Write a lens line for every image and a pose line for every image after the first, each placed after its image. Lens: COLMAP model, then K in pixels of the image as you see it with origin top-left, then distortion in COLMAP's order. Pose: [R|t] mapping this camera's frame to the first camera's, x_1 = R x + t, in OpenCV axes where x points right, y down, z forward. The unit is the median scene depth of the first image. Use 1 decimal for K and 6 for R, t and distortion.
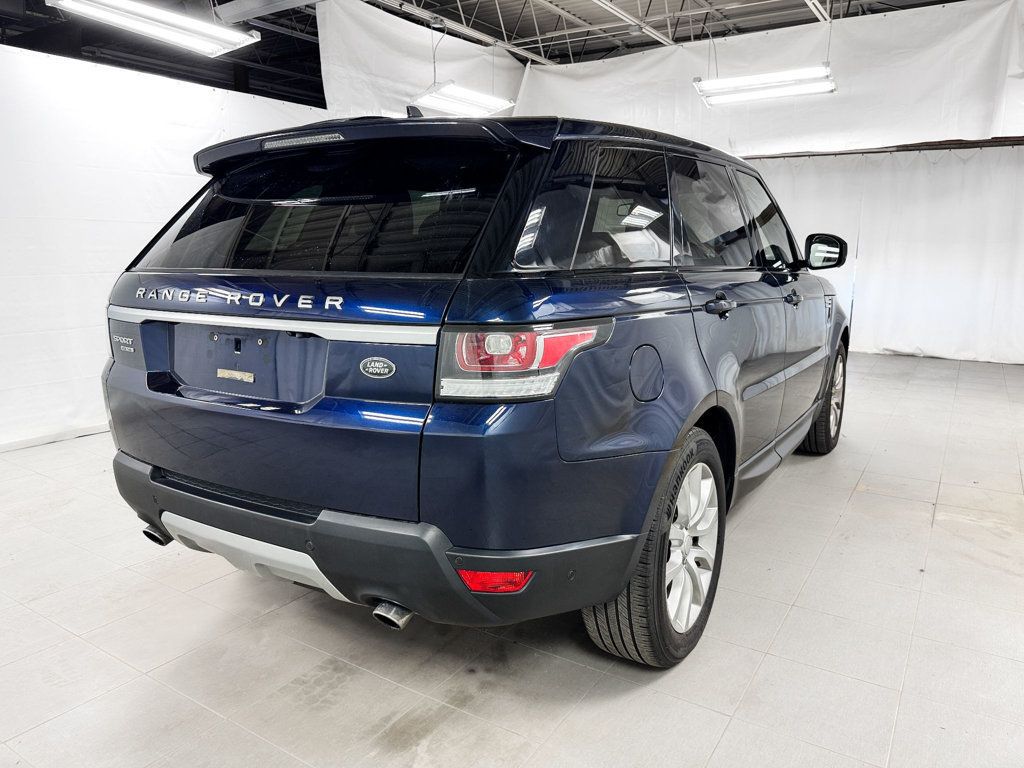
lens RADIAL K [[729.7, 0, 498.4], [0, 729.7, 373.7], [0, 0, 1]] dist [0.007098, 0.001260]
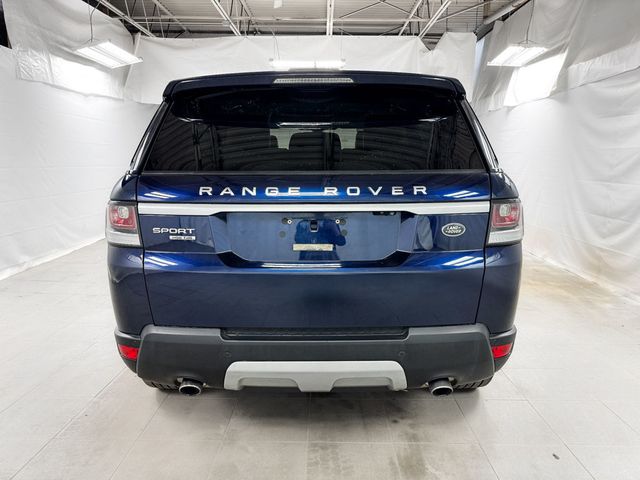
lens RADIAL K [[459.5, 0, 321.9], [0, 459.5, 233.1], [0, 0, 1]] dist [0.001098, 0.000253]
pose [[0.845442, -0.083174, 0.527551, -0.642985], [0.092382, 0.995684, 0.008930, -0.024909], [-0.526016, 0.041187, 0.849476, 0.208300]]
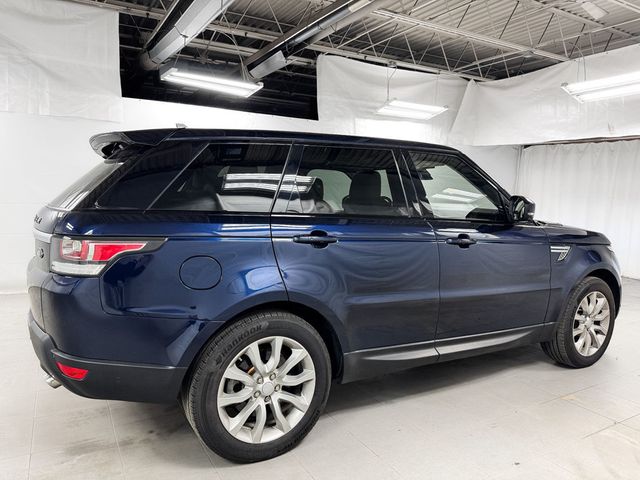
lens RADIAL K [[446.2, 0, 303.0], [0, 446.2, 238.8], [0, 0, 1]] dist [-0.001961, -0.002677]
pose [[0.881103, 0.069793, -0.467746, 0.739028], [-0.106410, 0.992947, -0.052288, -0.042328], [0.460797, 0.095844, 0.882315, 0.159612]]
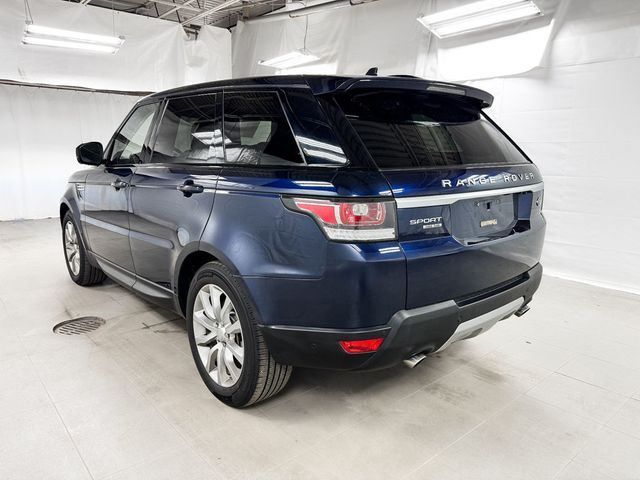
lens RADIAL K [[459.5, 0, 321.9], [0, 459.5, 233.1], [0, 0, 1]] dist [0.001098, 0.000253]
pose [[0.282339, -0.172415, 0.943694, -1.244288], [0.162344, 0.978115, 0.130134, -0.150703], [-0.945478, 0.116461, 0.304151, 0.846781]]
